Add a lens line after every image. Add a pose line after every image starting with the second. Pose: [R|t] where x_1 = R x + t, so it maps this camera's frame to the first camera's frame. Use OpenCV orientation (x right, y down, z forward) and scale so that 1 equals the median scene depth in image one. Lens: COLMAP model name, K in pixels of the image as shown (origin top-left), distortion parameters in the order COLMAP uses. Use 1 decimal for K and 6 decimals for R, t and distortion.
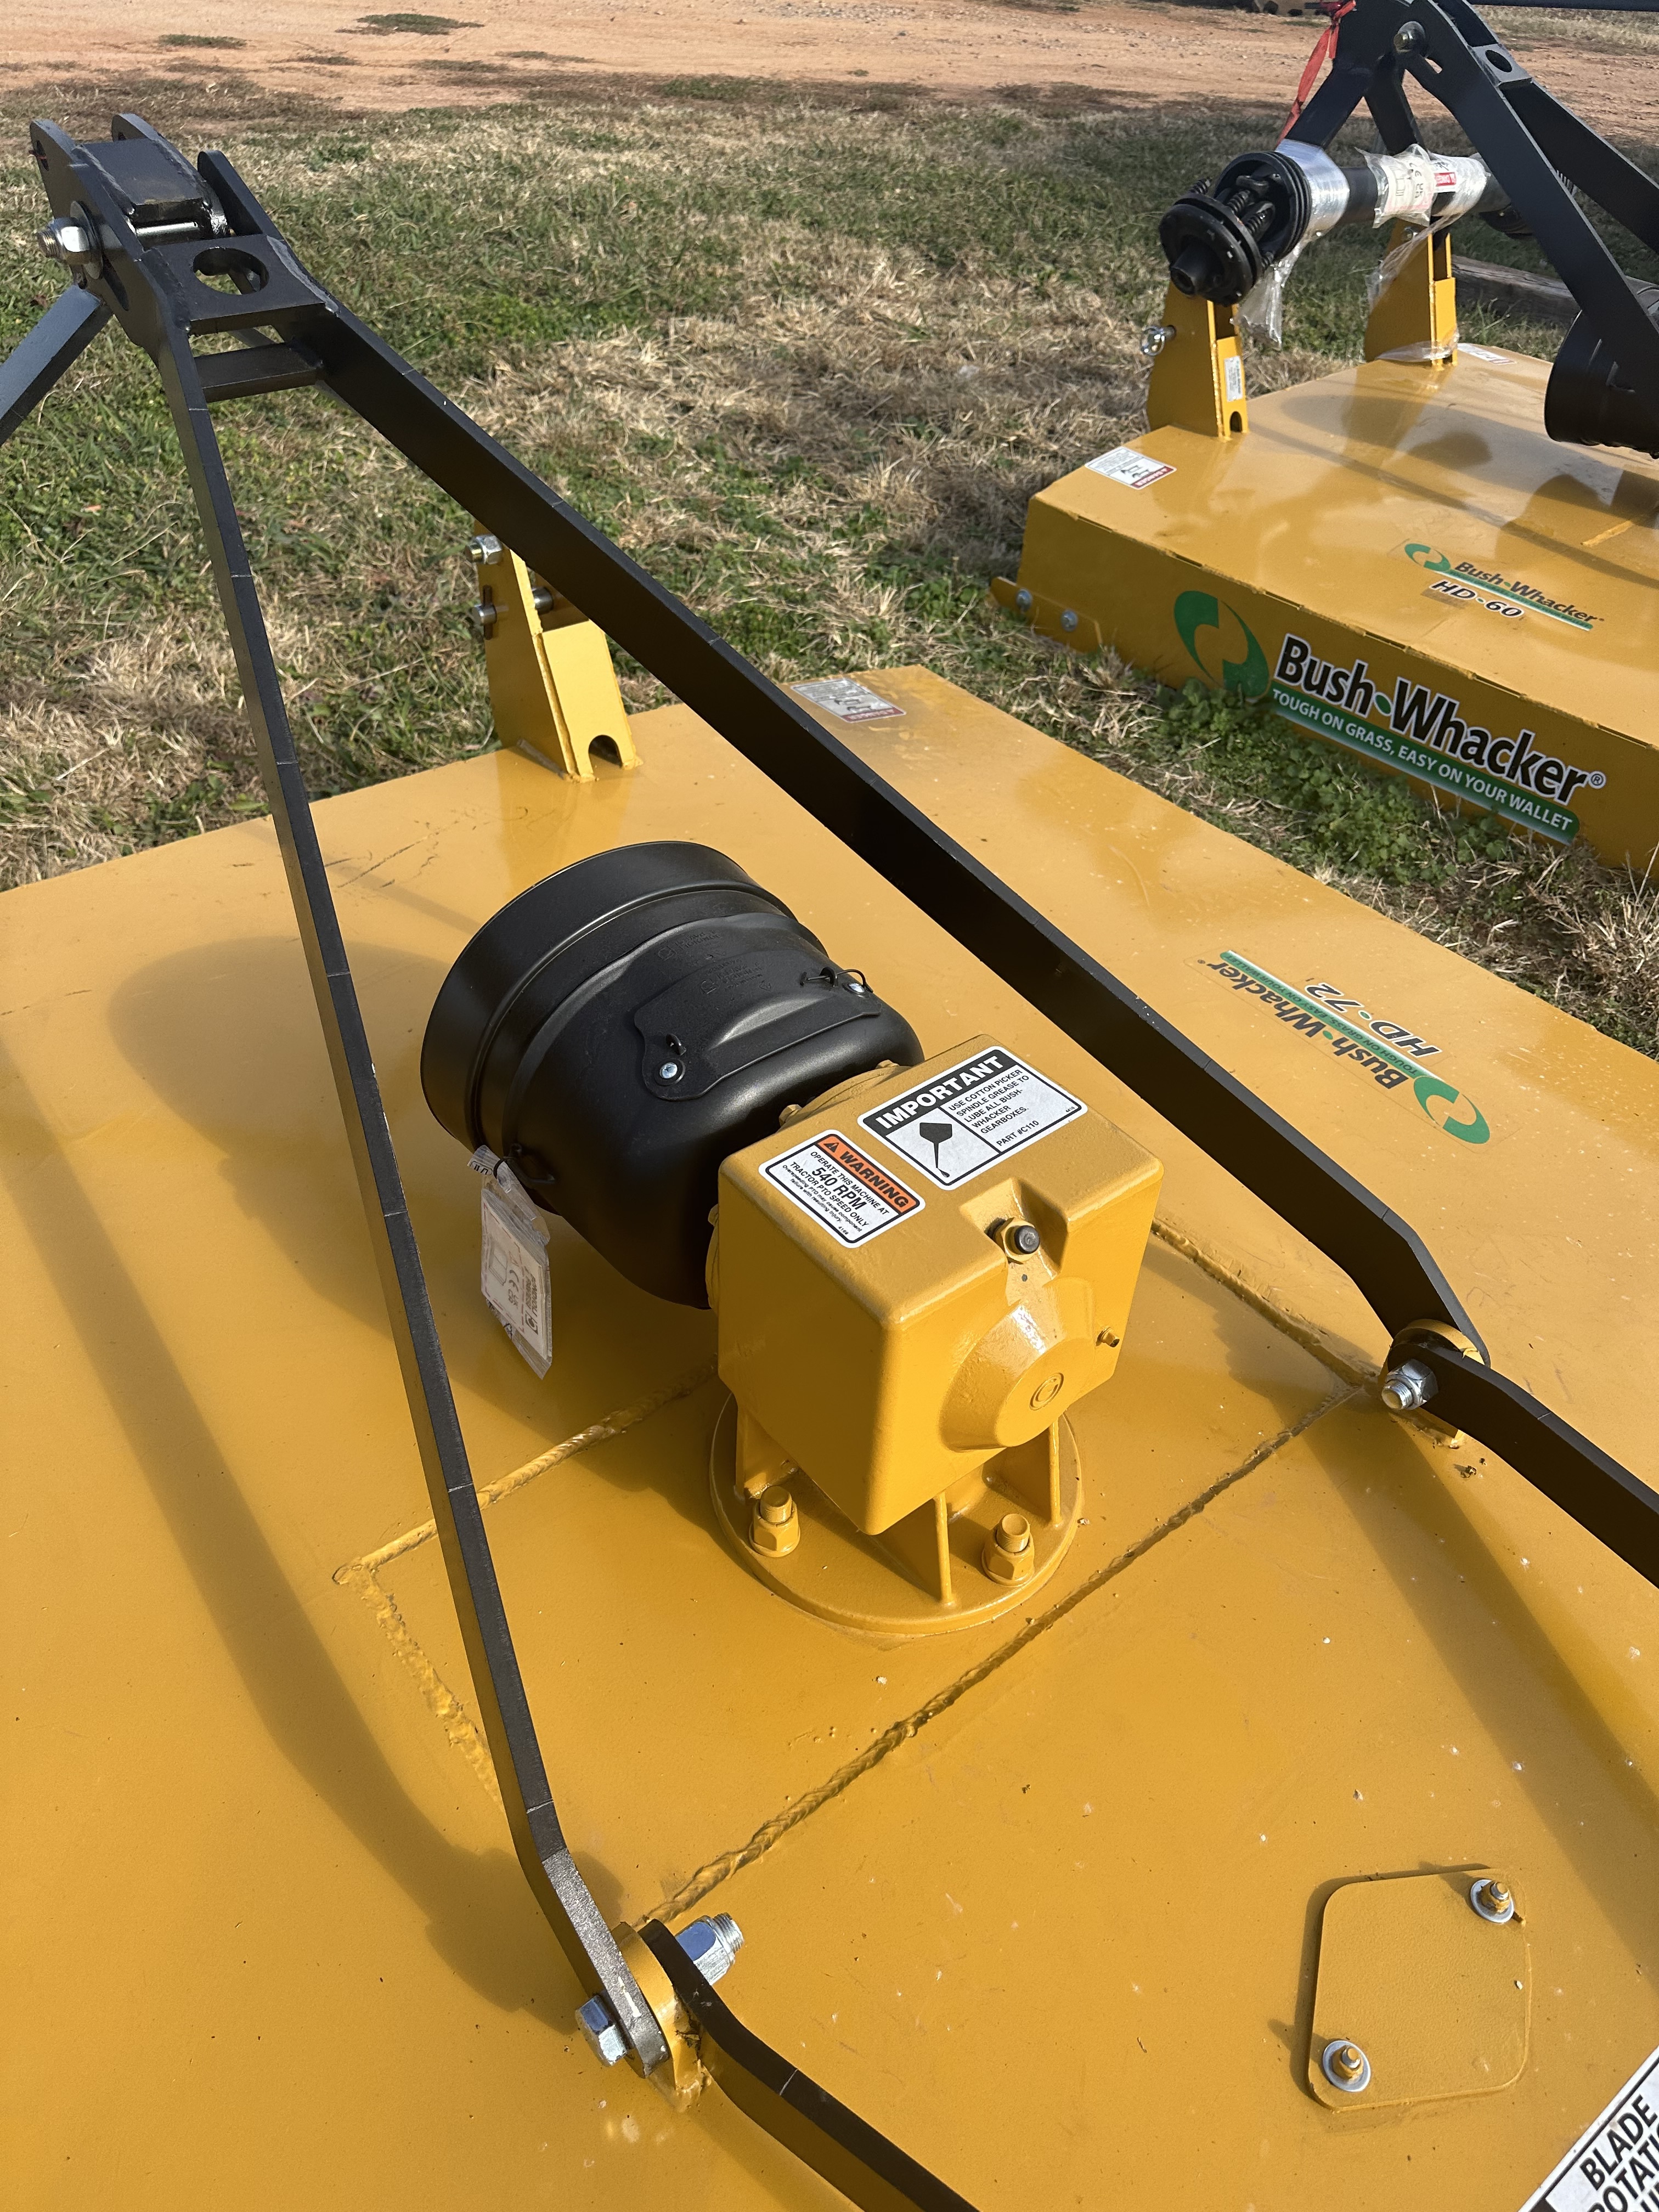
lens RADIAL K [[1584.7, 0, 829.5], [0, 1584.7, 1106.0], [0, 0, 1]] dist [-0.001283, -0.004710]
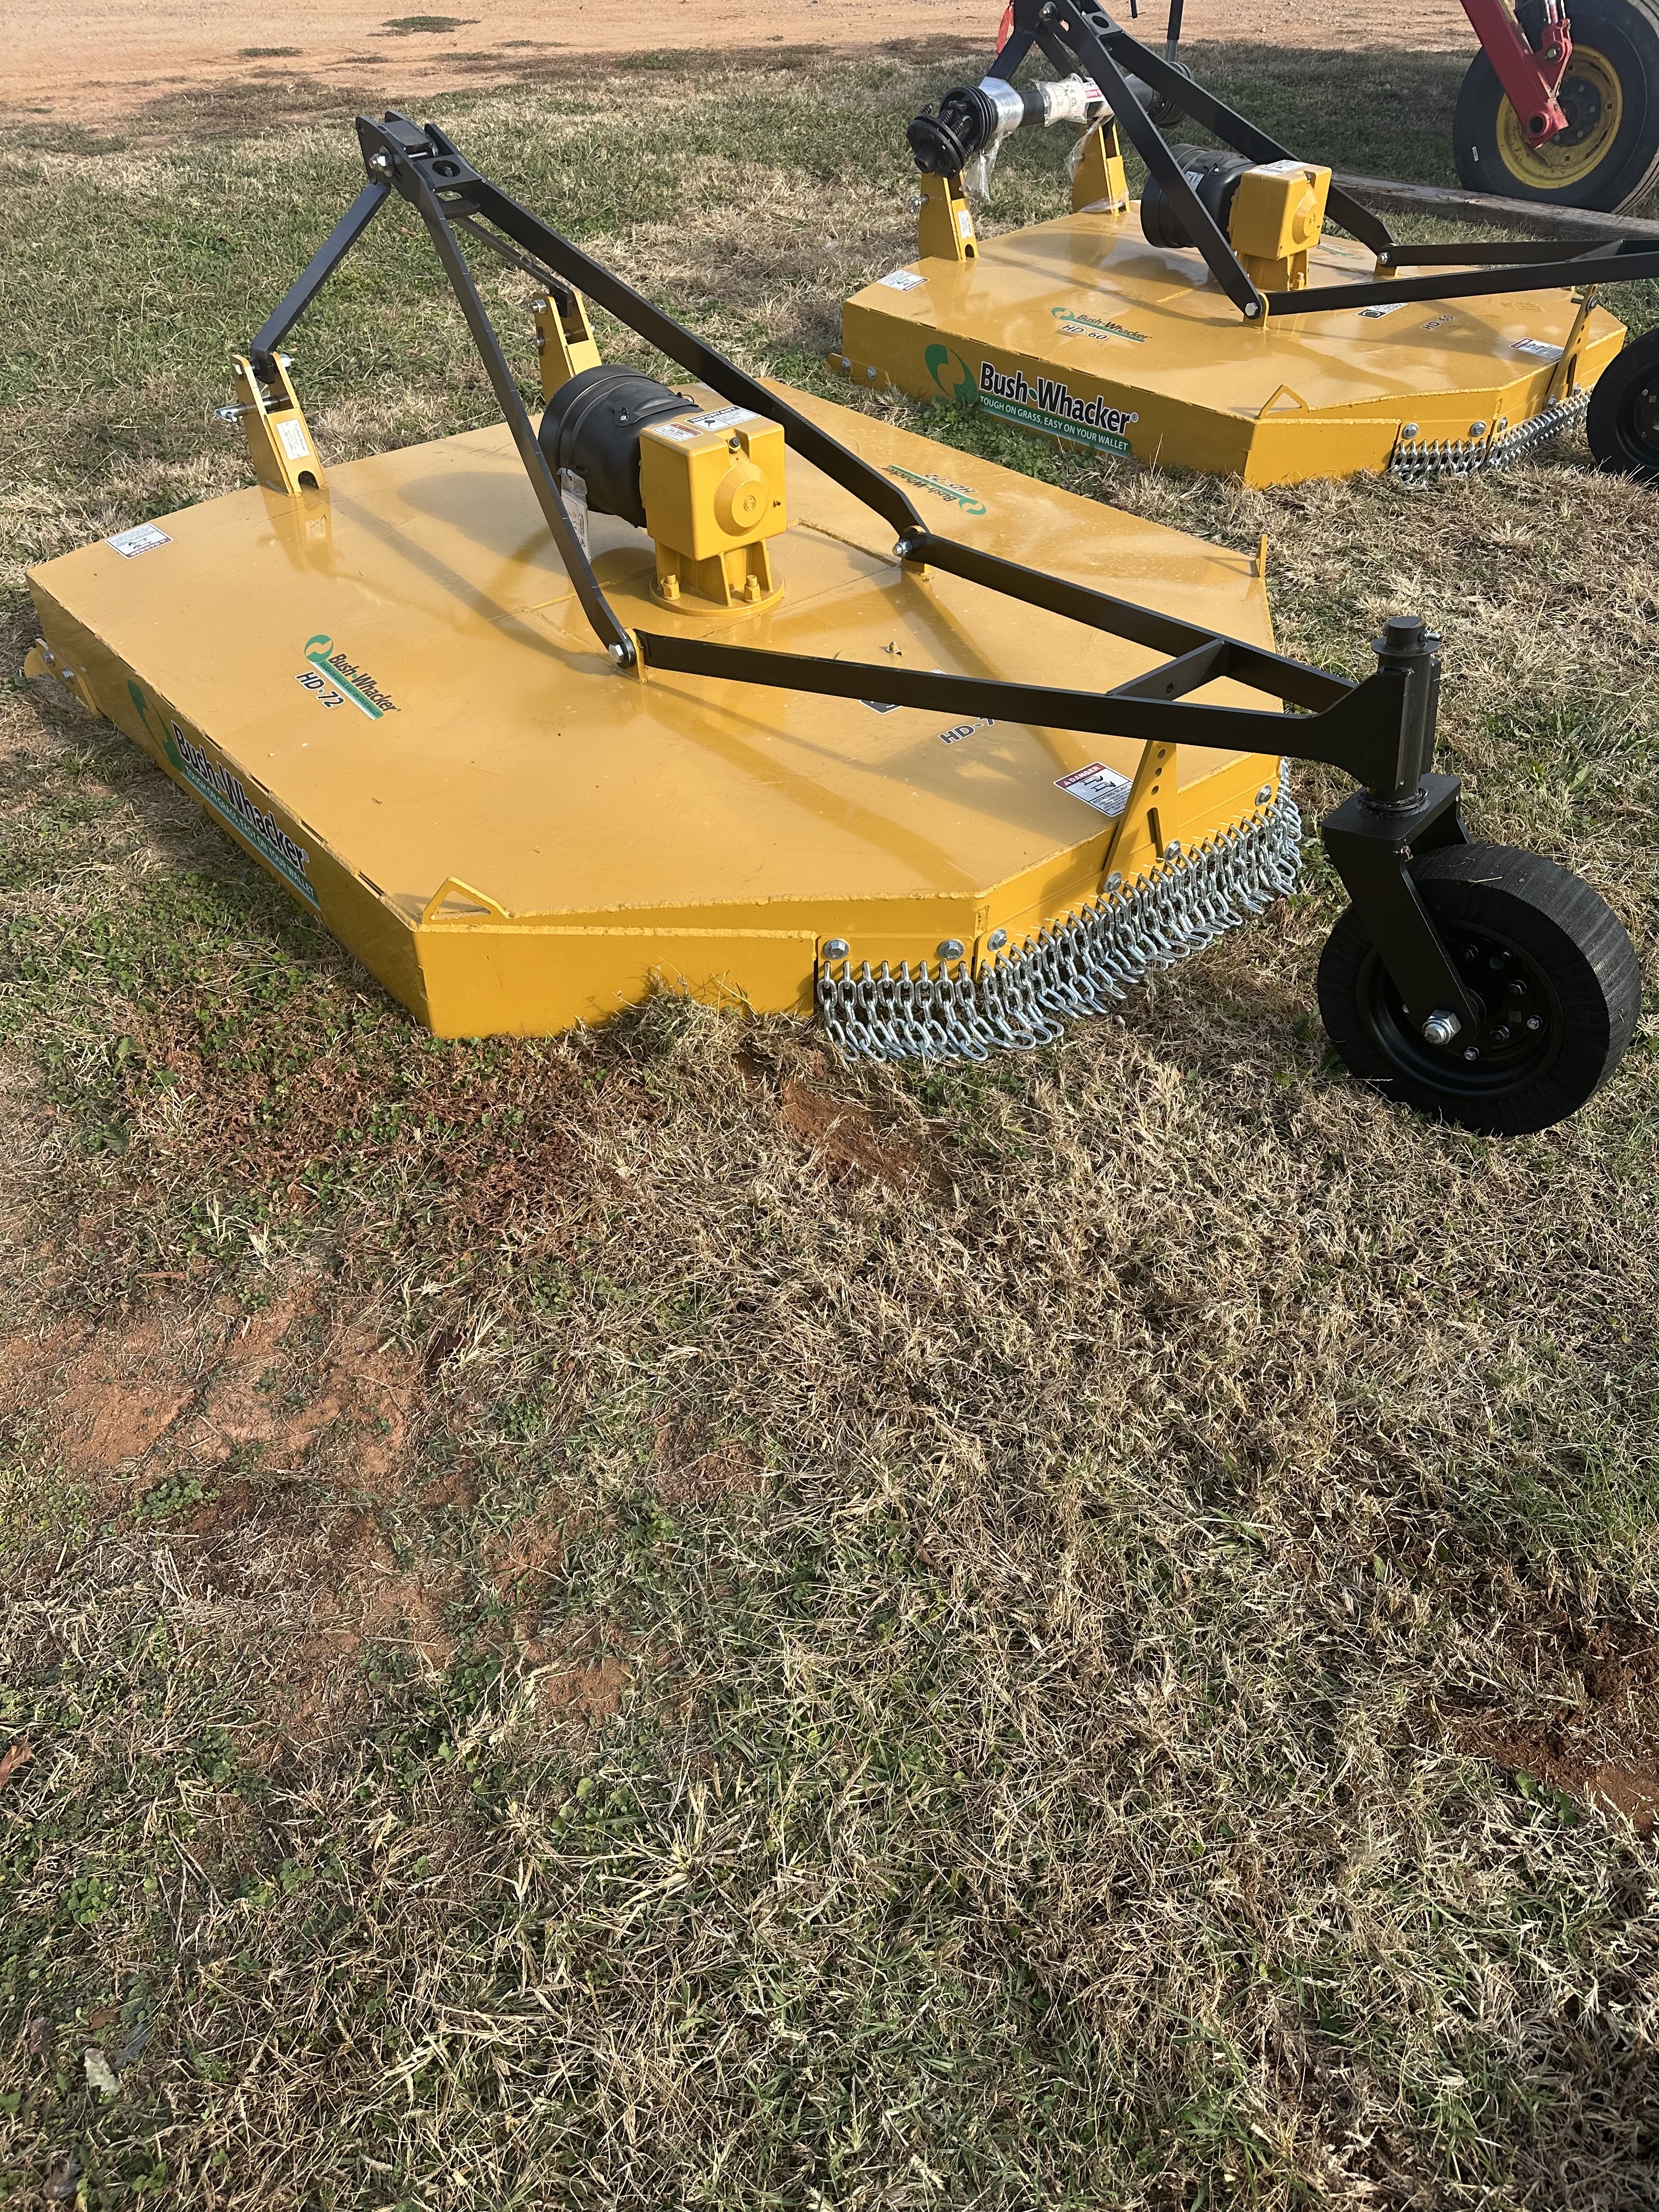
lens RADIAL K [[1584.7, 0, 829.5], [0, 1584.7, 1106.0], [0, 0, 1]] dist [-0.001283, -0.004710]
pose [[0.998054, -0.057865, -0.023229, 0.065722], [0.058404, 0.998023, 0.023230, 0.282505], [0.021839, -0.024541, 0.999460, -0.465636]]
